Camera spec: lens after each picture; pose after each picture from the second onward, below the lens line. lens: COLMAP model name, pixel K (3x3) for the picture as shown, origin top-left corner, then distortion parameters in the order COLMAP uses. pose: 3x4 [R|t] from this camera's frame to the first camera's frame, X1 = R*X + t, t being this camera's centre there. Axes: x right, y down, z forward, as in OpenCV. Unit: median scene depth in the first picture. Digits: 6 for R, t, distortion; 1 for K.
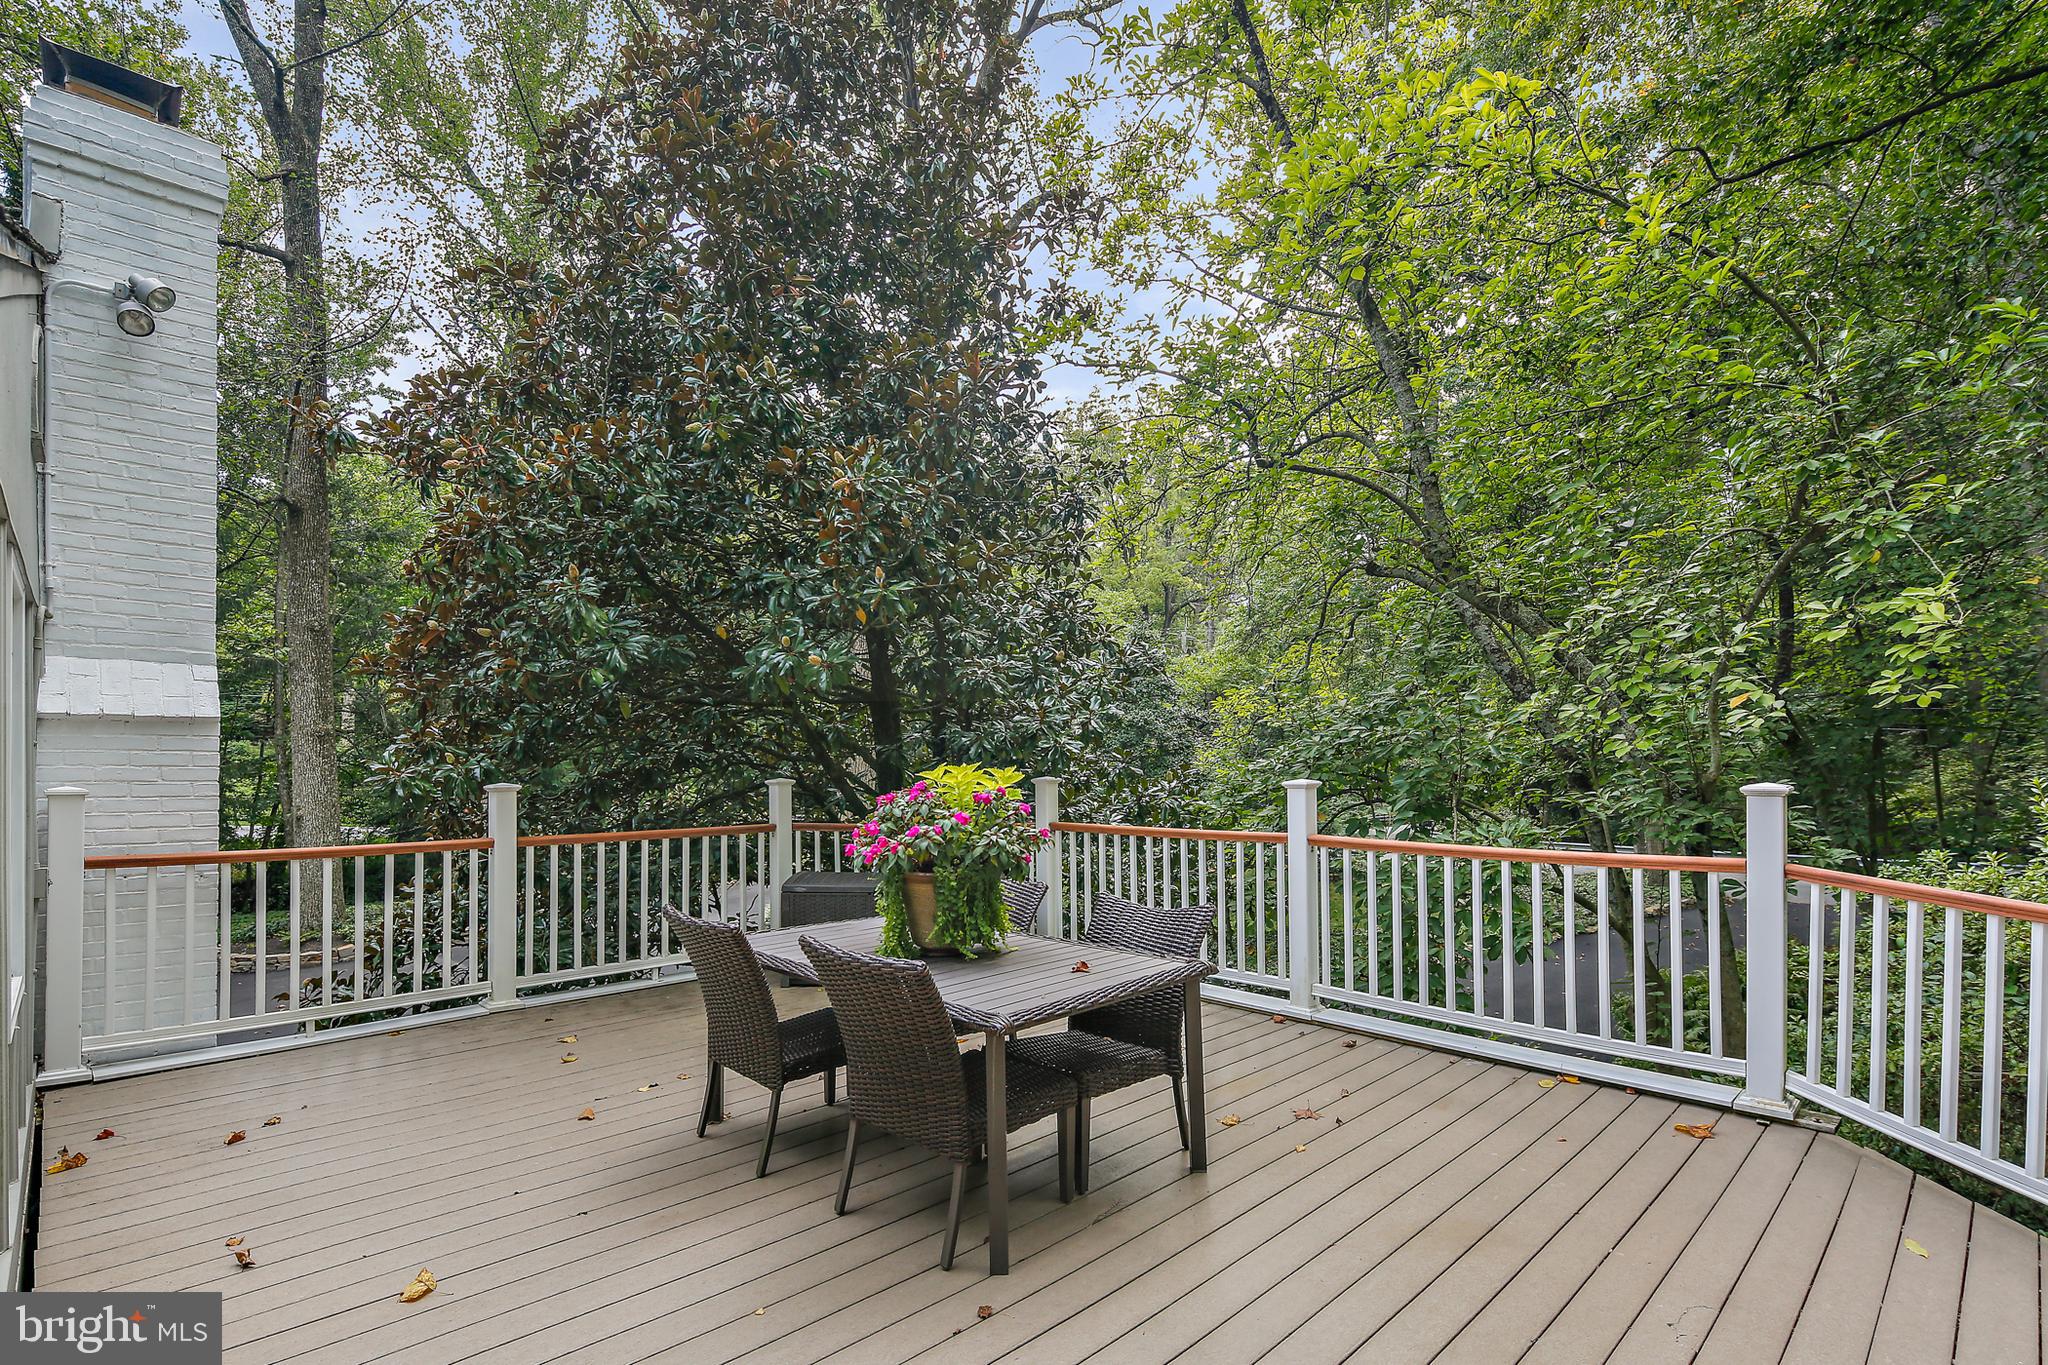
lens RADIAL K [[988.5, 0, 1041.4], [0, 988.5, 753.1], [0, 0, 1]] dist [0.001498, 0.000010]
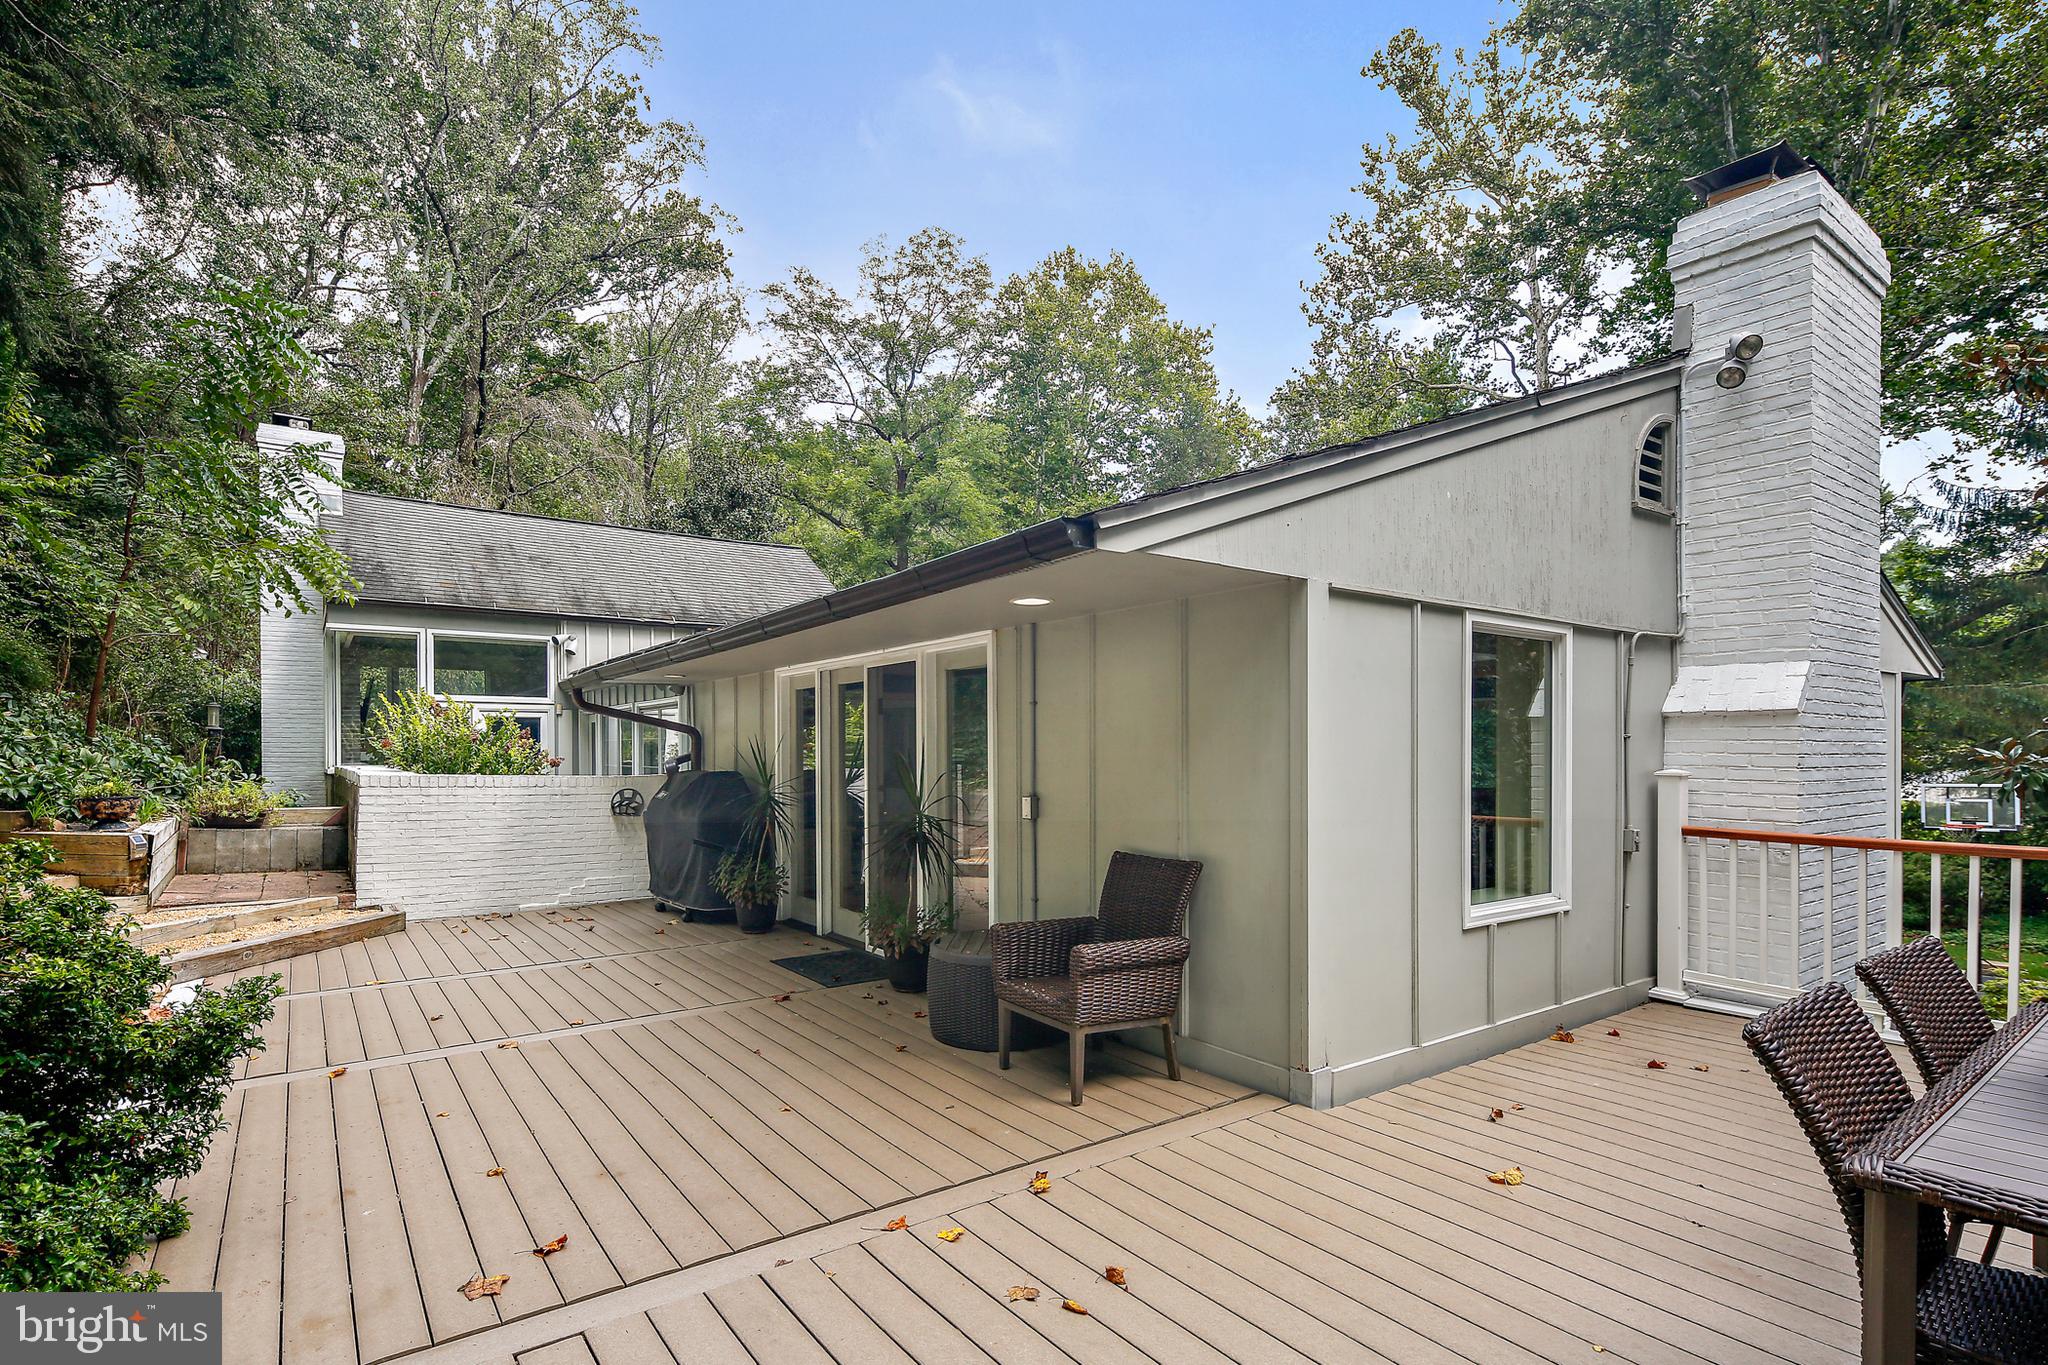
lens RADIAL K [[988.5, 0, 1021.1], [0, 988.5, 759.6], [0, 0, 1]] dist [0.001498, 0.000010]
pose [[-0.151733, 0.002927, -0.988417, 0.394267], [0.009819, 0.999951, 0.001454, 0.010614], [0.988373, -0.009484, -0.151755, 0.354550]]
